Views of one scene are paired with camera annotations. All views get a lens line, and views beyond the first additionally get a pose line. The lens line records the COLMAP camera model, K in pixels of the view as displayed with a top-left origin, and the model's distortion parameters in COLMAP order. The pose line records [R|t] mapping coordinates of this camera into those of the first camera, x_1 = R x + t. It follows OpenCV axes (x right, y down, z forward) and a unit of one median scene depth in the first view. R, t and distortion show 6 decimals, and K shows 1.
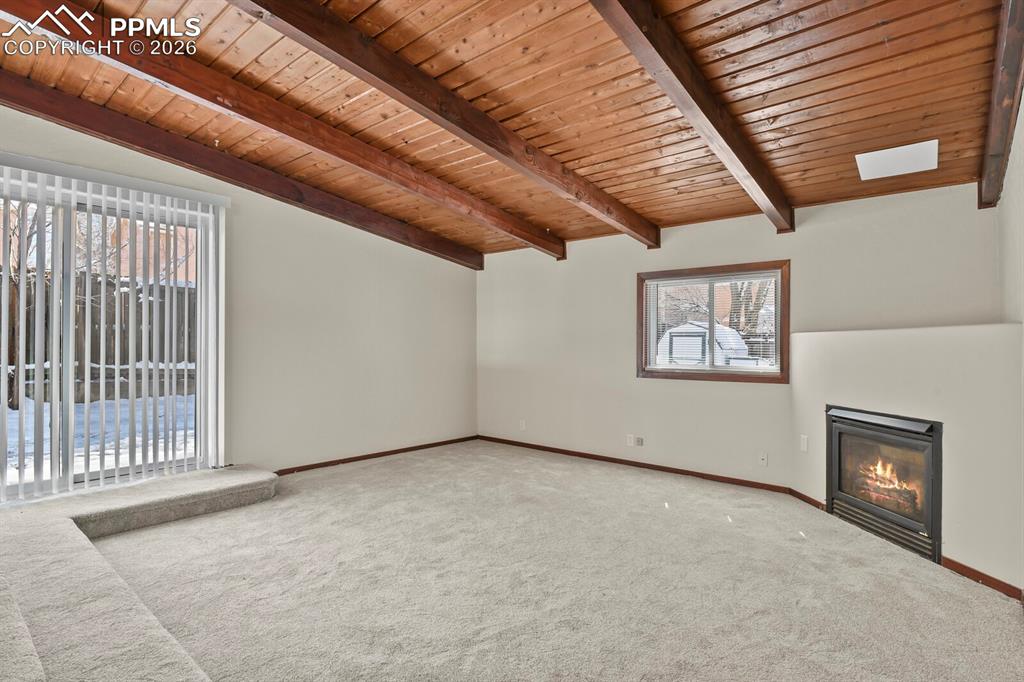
lens RADIAL K [[505.4, 0, 512.0], [0, 505.4, 341.0], [0, 0, 1]] dist [-0.000180, -0.000665]
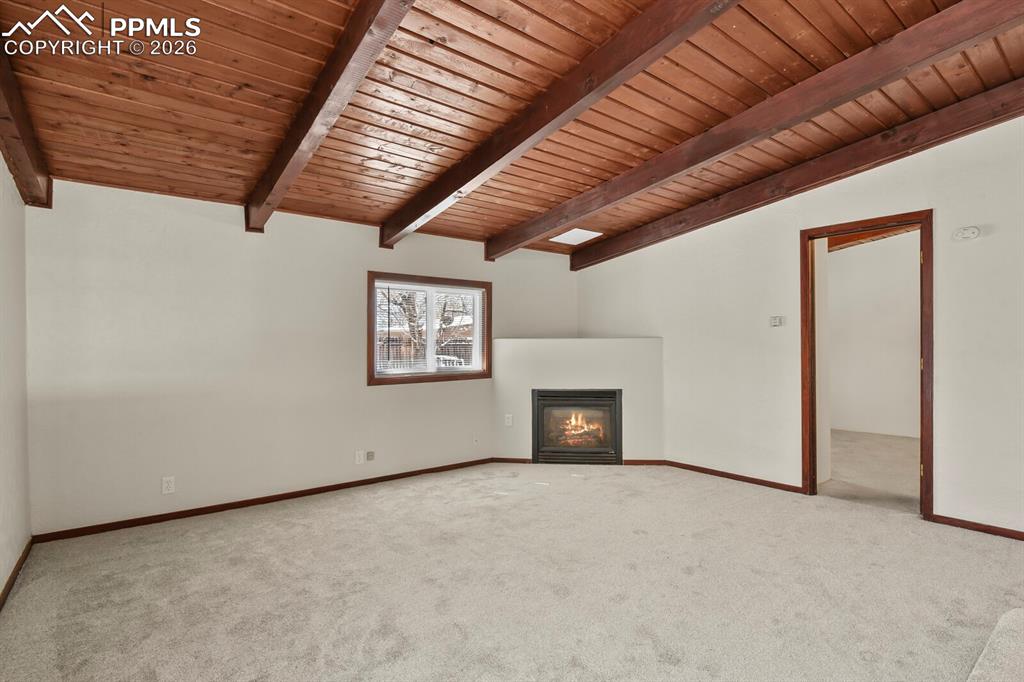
lens RADIAL K [[505.4, 0, 512.0], [0, 505.4, 341.0], [0, 0, 1]] dist [-0.000180, -0.000665]
pose [[0.200222, -0.006165, 0.979731, -0.747297], [-0.003023, 0.999972, 0.006910, -0.019911], [-0.979746, -0.004345, 0.200198, 0.719742]]
